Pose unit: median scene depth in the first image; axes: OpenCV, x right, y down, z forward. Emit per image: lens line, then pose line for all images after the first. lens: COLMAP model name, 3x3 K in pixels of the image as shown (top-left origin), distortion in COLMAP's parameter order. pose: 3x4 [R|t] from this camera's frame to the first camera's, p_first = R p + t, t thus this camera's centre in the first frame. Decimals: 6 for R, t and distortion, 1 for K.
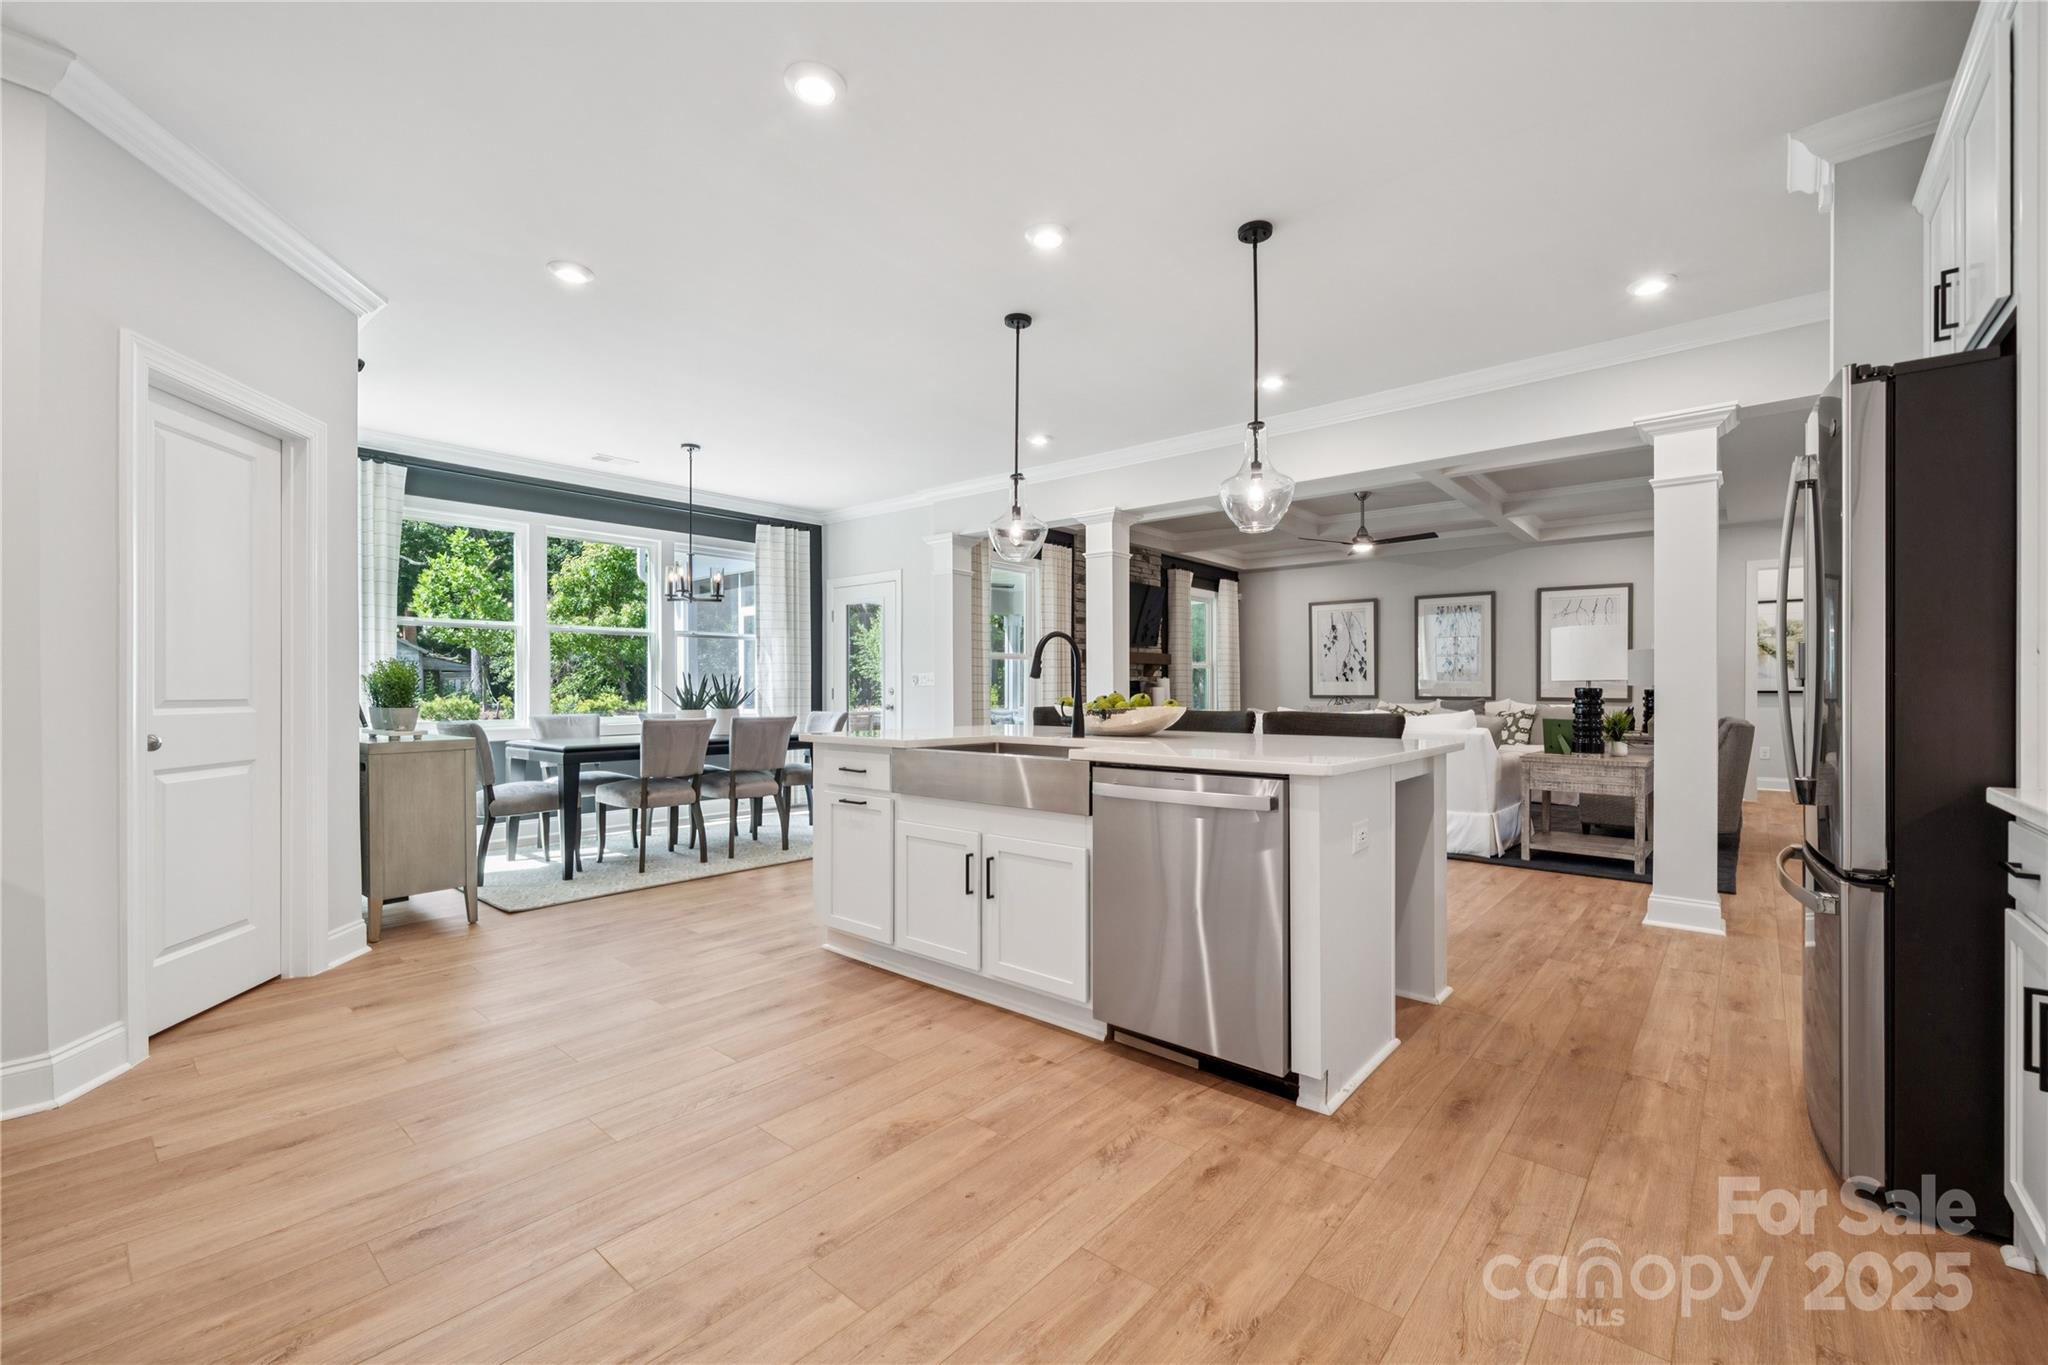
lens RADIAL K [[836.6, 0, 1029.7], [0, 836.6, 692.0], [0, 0, 1]] dist [-0.000754, 0.000333]
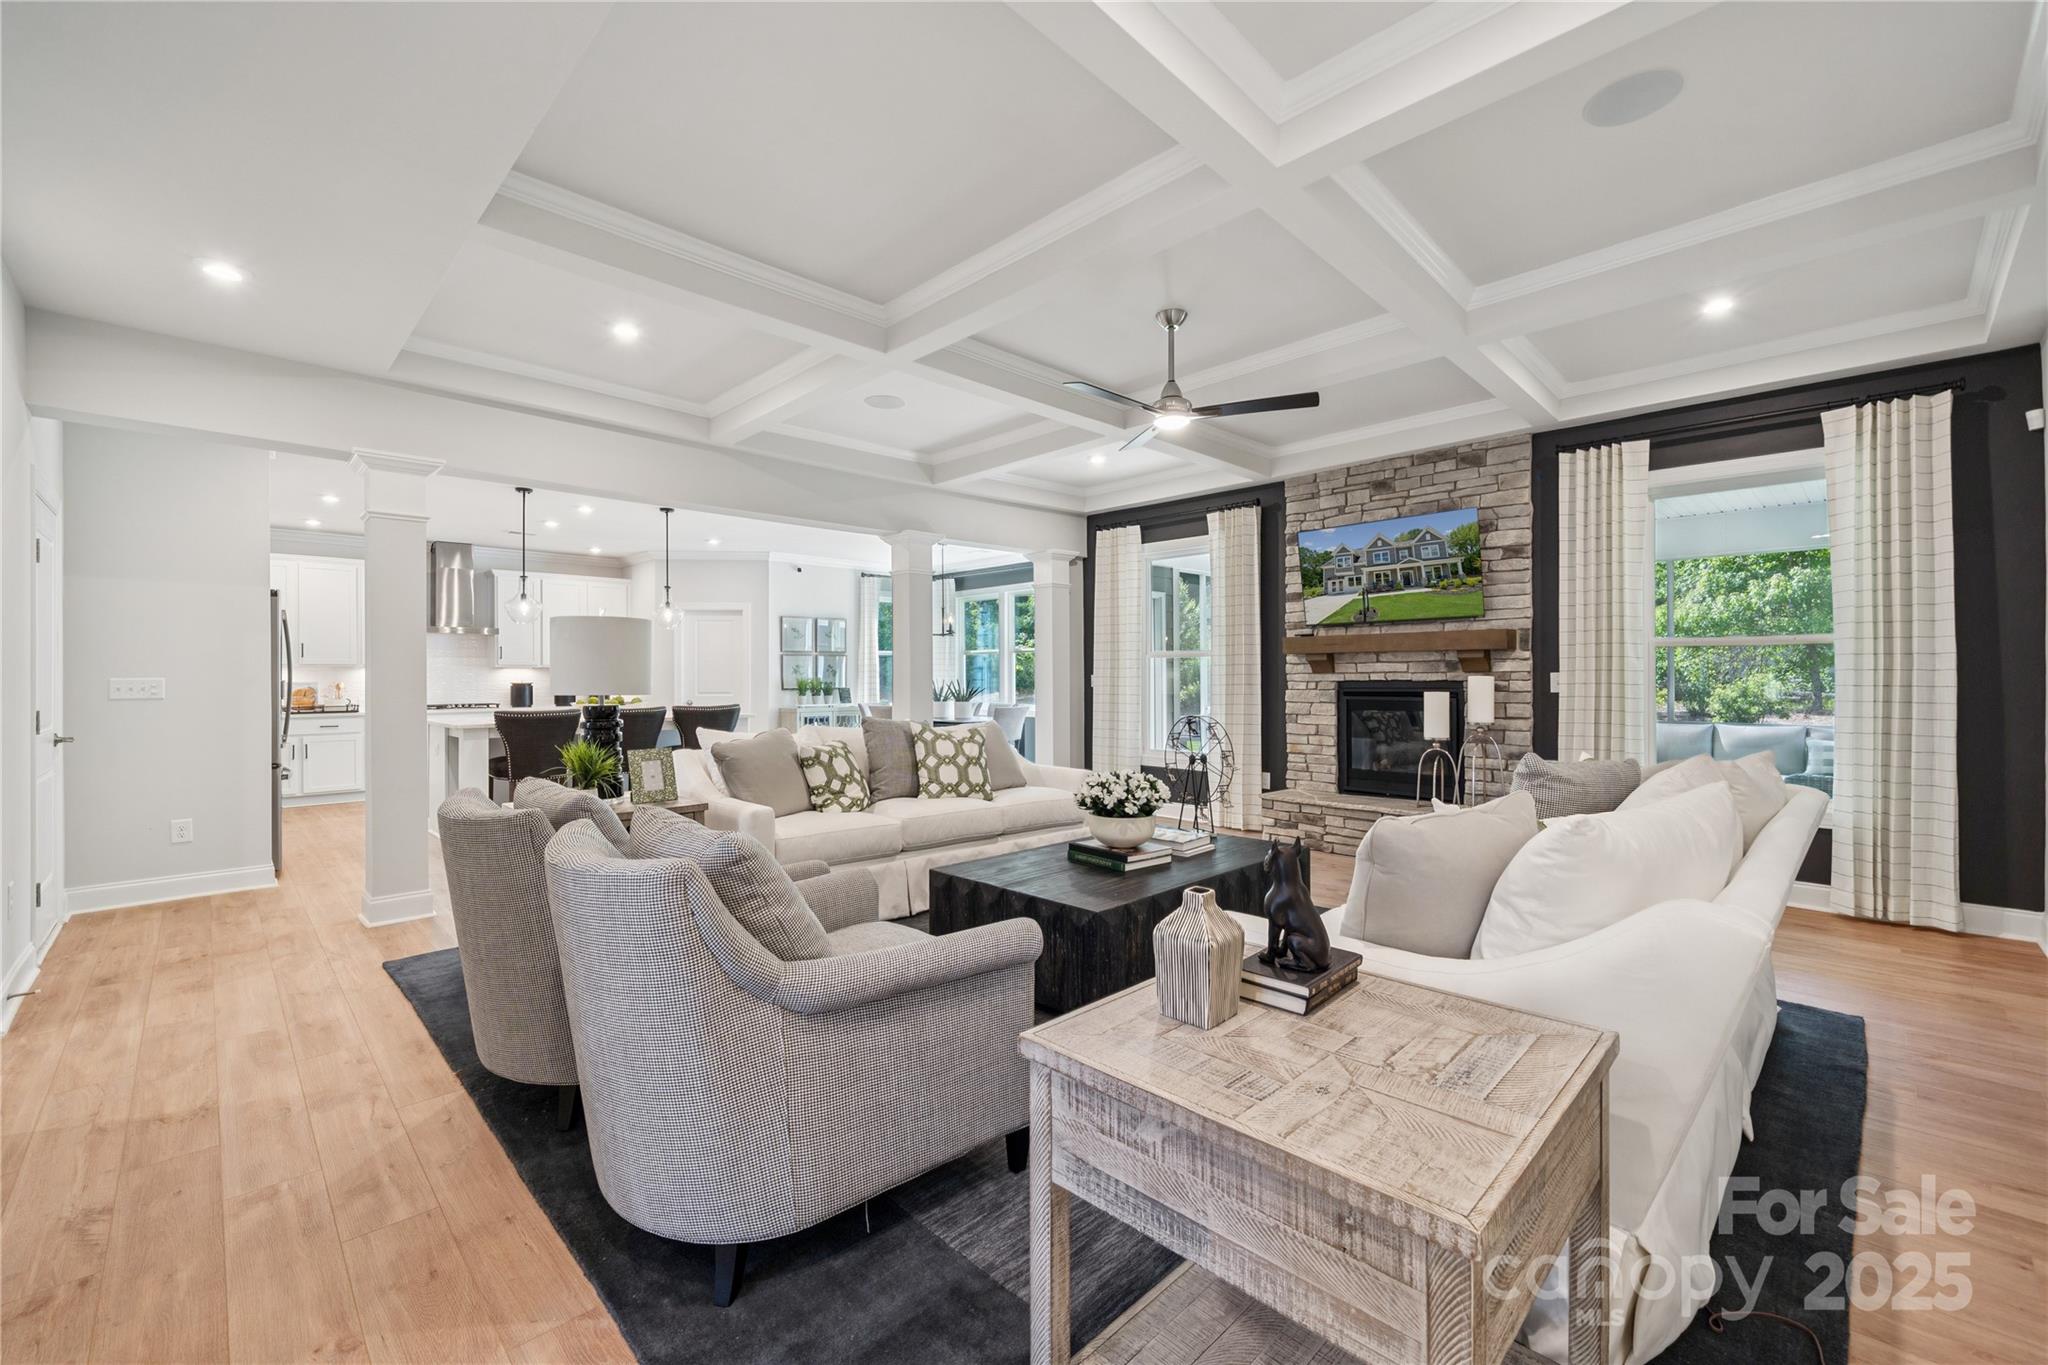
lens RADIAL K [[836.6, 0, 1040.8], [0, 836.6, 675.6], [0, 0, 1]] dist [-0.000754, 0.000333]
pose [[-0.074088, -0.001516, -0.997251, 2.513477], [-0.000449, 0.999999, -0.001486, -0.053867], [0.997252, 0.000337, -0.074089, 2.675206]]
